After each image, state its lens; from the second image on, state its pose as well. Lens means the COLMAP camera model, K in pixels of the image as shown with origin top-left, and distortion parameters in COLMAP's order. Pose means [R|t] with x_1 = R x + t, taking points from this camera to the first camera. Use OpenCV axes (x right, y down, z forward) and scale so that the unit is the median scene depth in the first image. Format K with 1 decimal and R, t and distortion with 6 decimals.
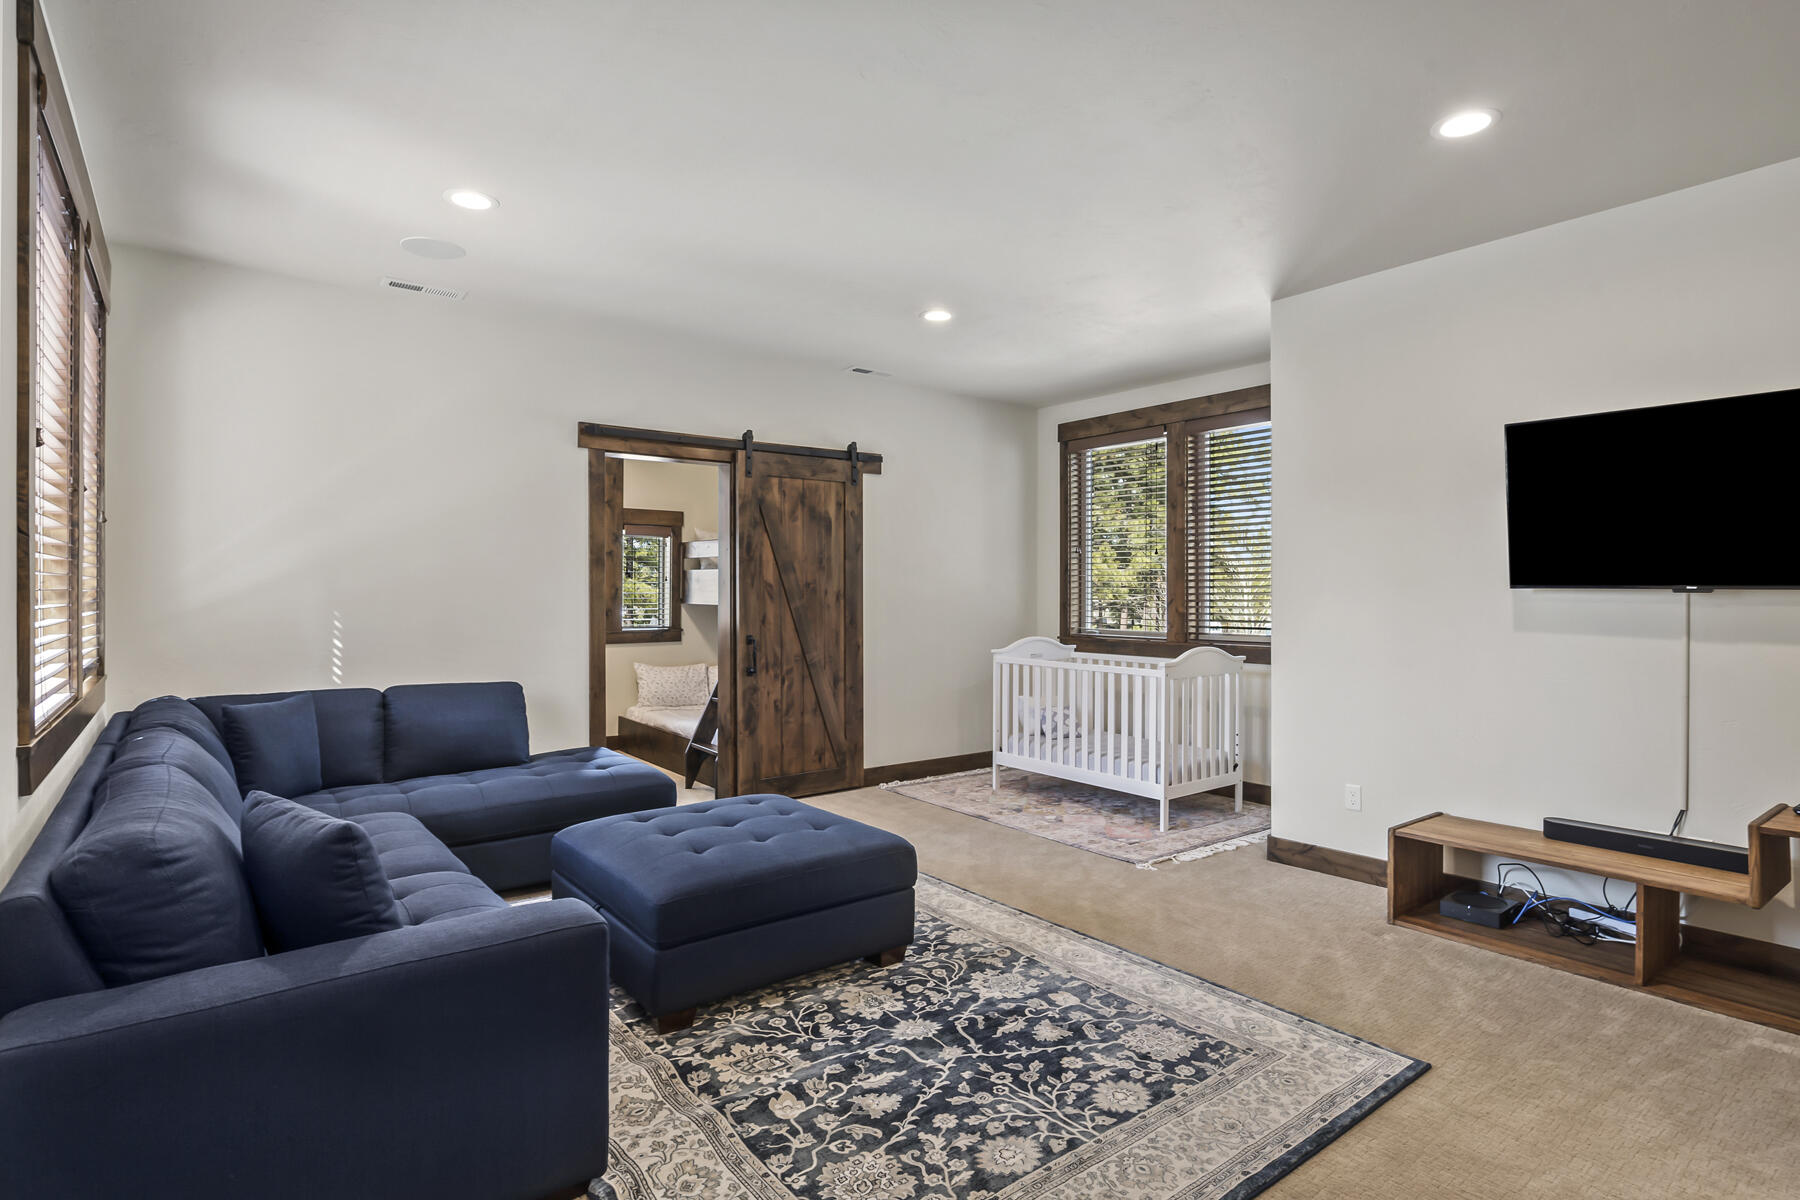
lens RADIAL K [[910.7, 0, 903.2], [0, 910.7, 594.3], [0, 0, 1]] dist [-0.024682, 0.012137]
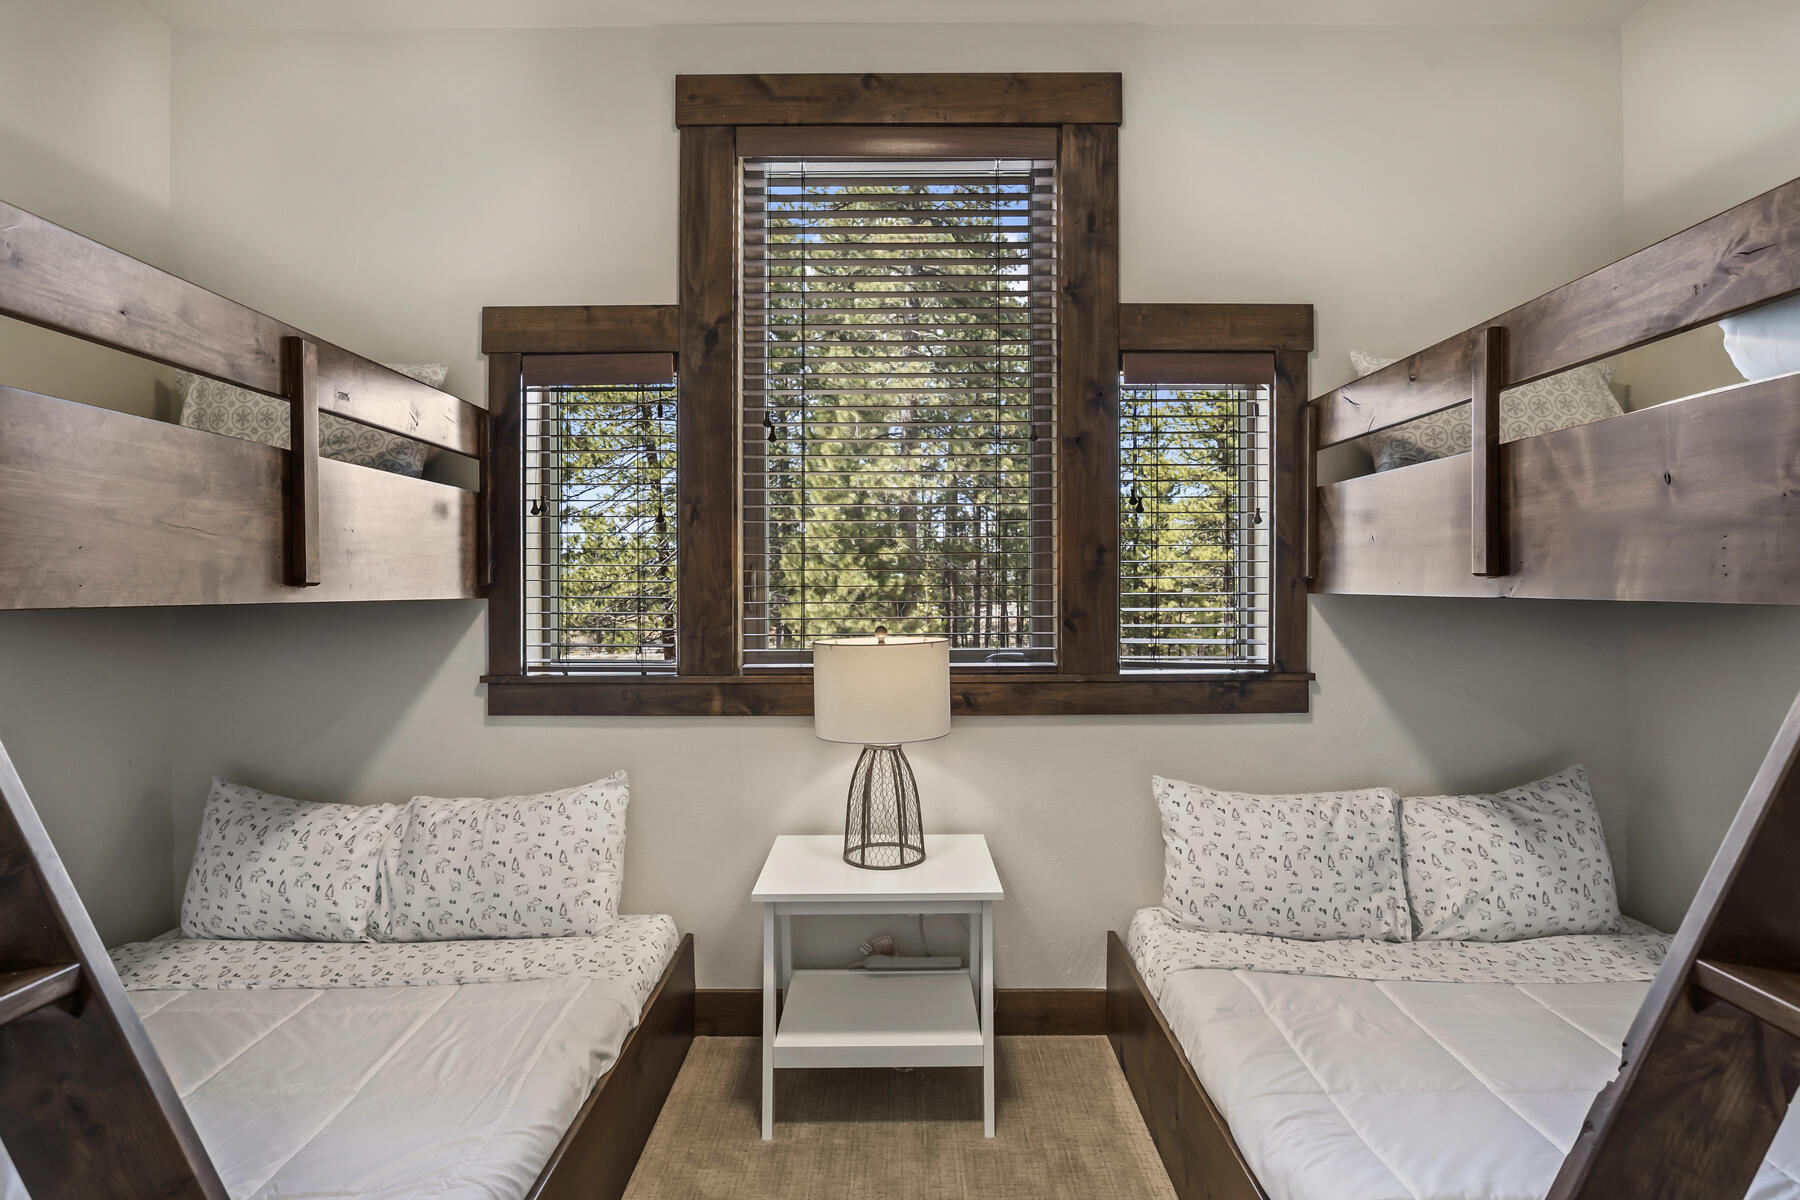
lens RADIAL K [[910.7, 0, 903.2], [0, 910.7, 594.3], [0, 0, 1]] dist [-0.024682, 0.012137]
pose [[0.787149, -0.004466, -0.616746, -0.161041], [0.009239, 0.999947, 0.004550, 0.008225], [0.616693, -0.009280, 0.787149, 0.668052]]
